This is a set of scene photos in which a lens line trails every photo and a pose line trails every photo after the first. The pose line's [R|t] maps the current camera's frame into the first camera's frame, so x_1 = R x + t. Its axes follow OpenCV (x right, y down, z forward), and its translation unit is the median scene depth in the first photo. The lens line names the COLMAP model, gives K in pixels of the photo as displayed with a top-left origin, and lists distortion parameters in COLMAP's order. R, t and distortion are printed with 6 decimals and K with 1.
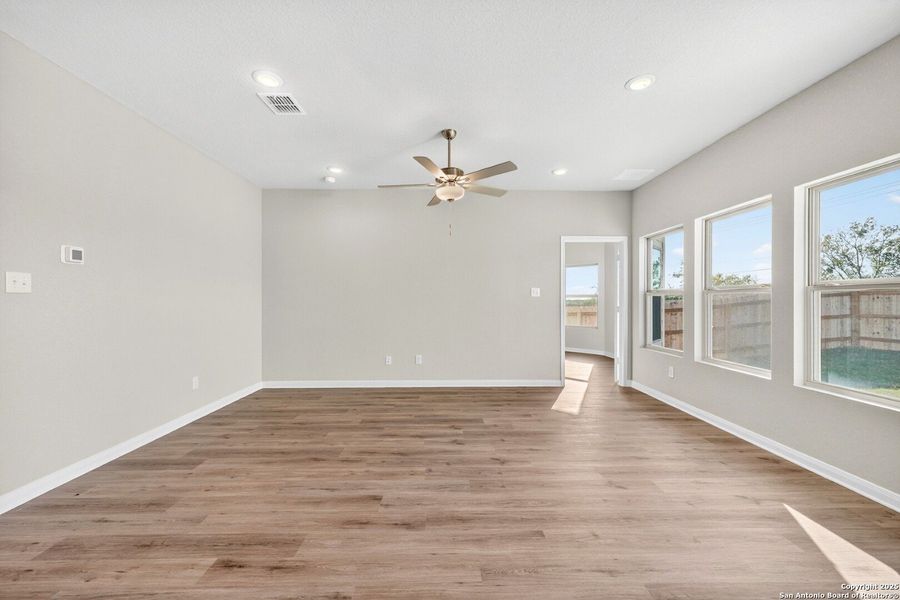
lens RADIAL K [[356.9, 0, 450.5], [0, 356.9, 300.0], [0, 0, 1]] dist [0.000190, 0.000043]
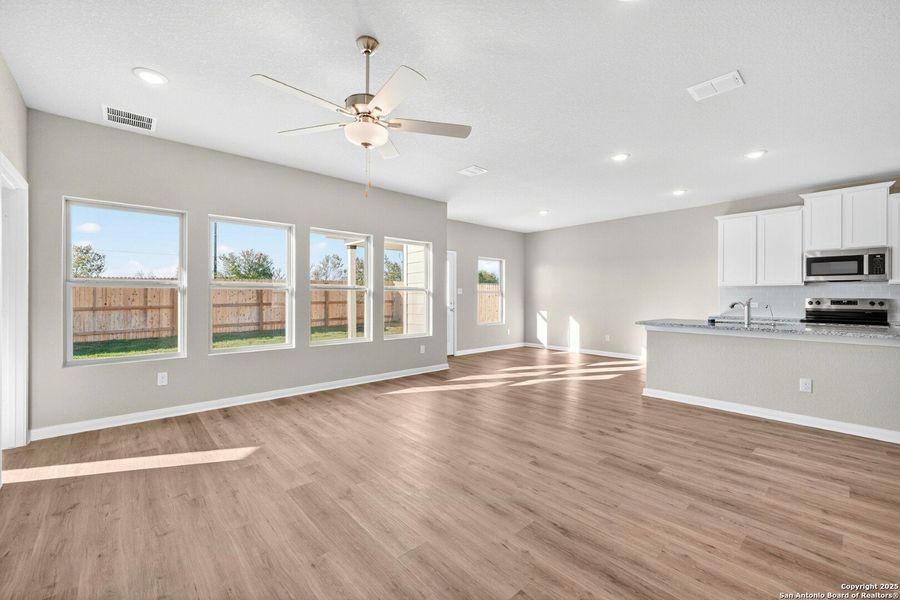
lens RADIAL K [[371.0, 0, 451.3], [0, 371.0, 295.9], [0, 0, 1]] dist [-0.000856, -0.000625]
pose [[-0.656205, -0.001145, 0.754582, -0.638878], [-0.003944, 0.999990, -0.001913, 0.003069], [-0.754572, -0.004231, -0.656203, 1.356699]]
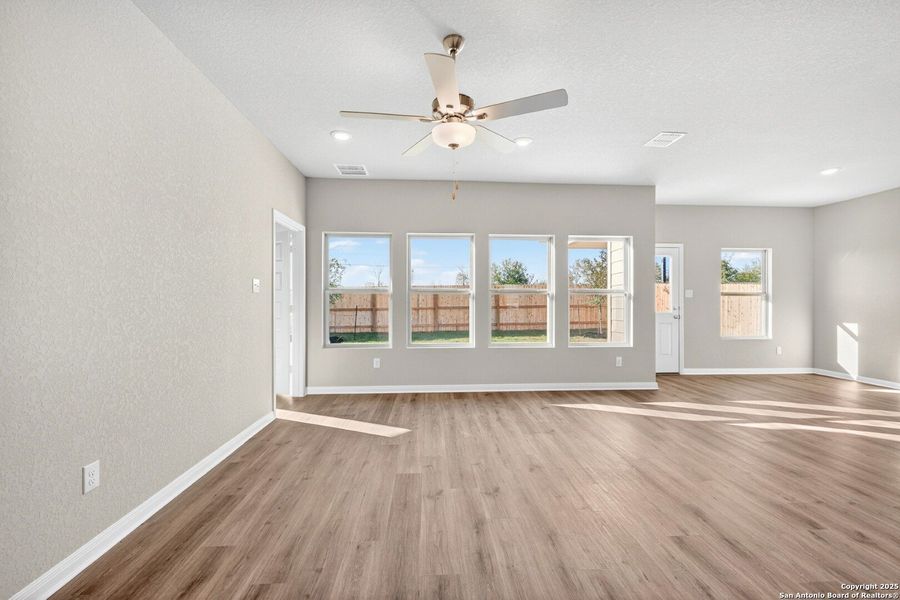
lens RADIAL K [[368.2, 0, 452.7], [0, 368.2, 299.4], [0, 0, 1]] dist [-0.000120, 0.000032]
pose [[-0.050939, -0.000024, 0.998702, -0.687595], [-0.003969, 0.999992, -0.000179, 0.002765], [-0.998694, -0.003973, -0.050939, 1.052043]]
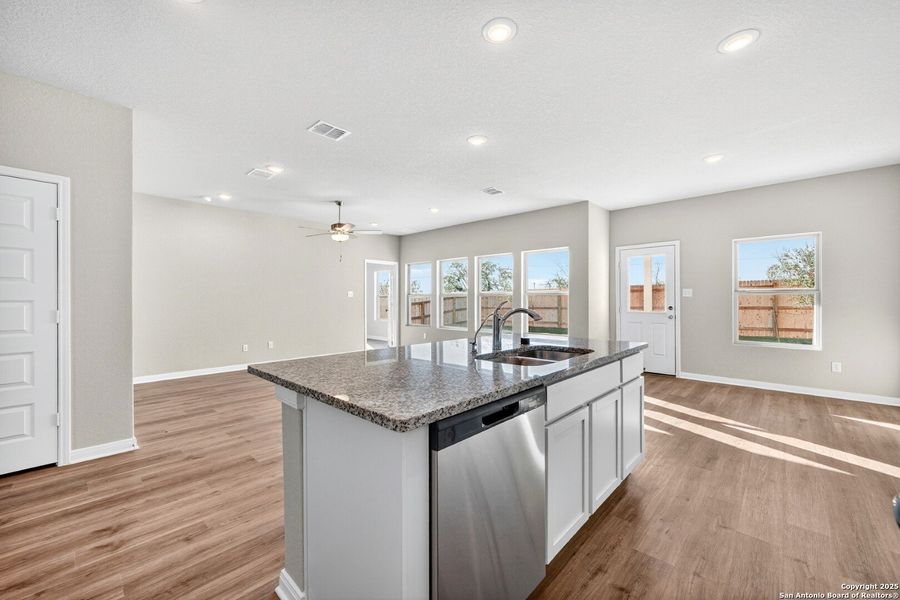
lens RADIAL K [[359.6, 0, 451.5], [0, 359.6, 297.6], [0, 0, 1]] dist [-0.000954, 0.000061]
pose [[0.692270, 0.003385, 0.721631, -0.894927], [-0.000650, 0.999992, -0.004067, -0.001687], [-0.721639, 0.002346, 0.692266, -0.599227]]
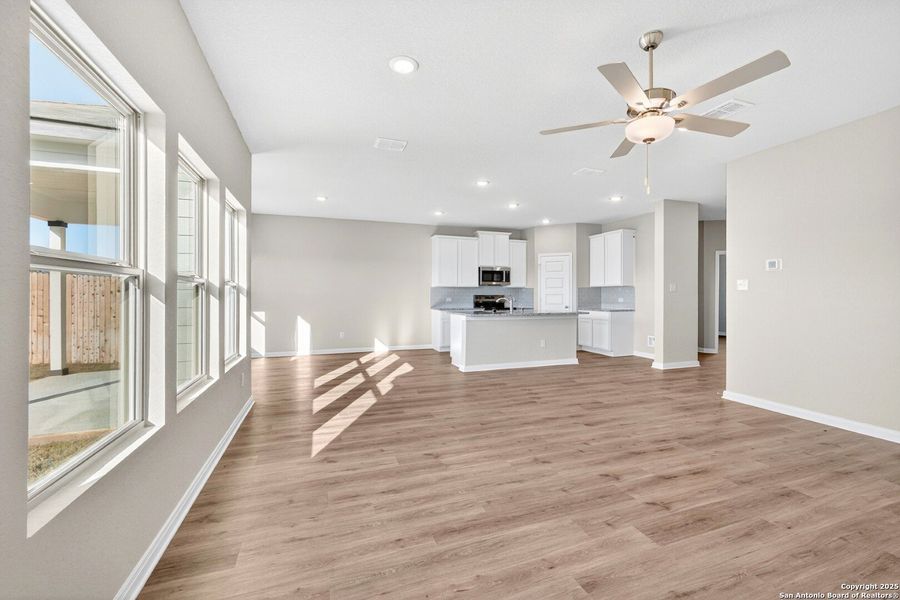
lens RADIAL K [[371.0, 0, 451.3], [0, 371.0, 295.9], [0, 0, 1]] dist [-0.000856, -0.000625]
pose [[-0.947136, 0.000894, -0.320833, 0.569178], [0.000080, 0.999997, 0.002548, 0.002612], [0.320834, 0.002388, -0.947133, 1.548195]]
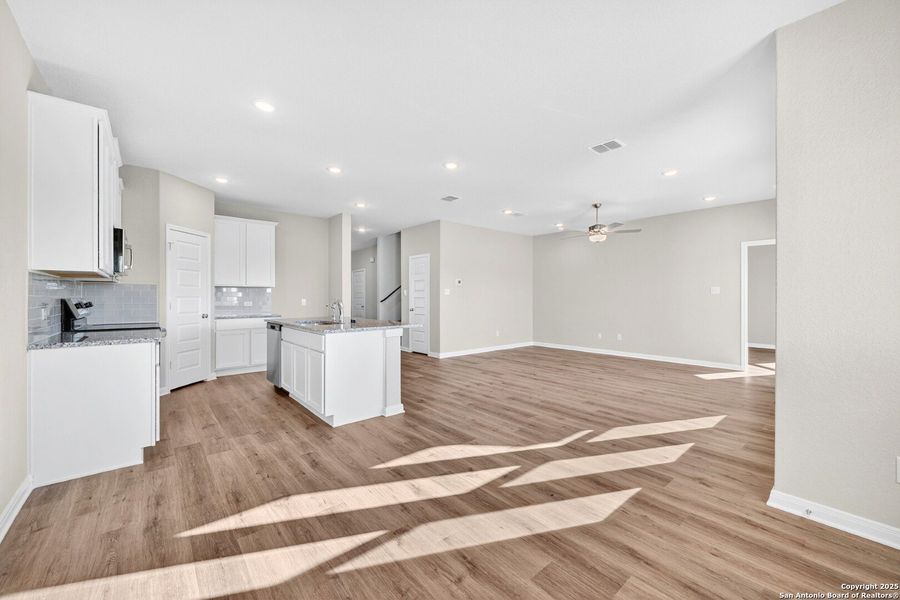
lens RADIAL K [[355.7, 0, 454.4], [0, 355.7, 297.0], [0, 0, 1]] dist [-0.001381, -0.000024]
pose [[0.640623, -0.001281, -0.767854, 0.931879], [0.000903, 0.999999, -0.000916, 0.000952], [0.767855, -0.000106, 0.640624, -0.724008]]
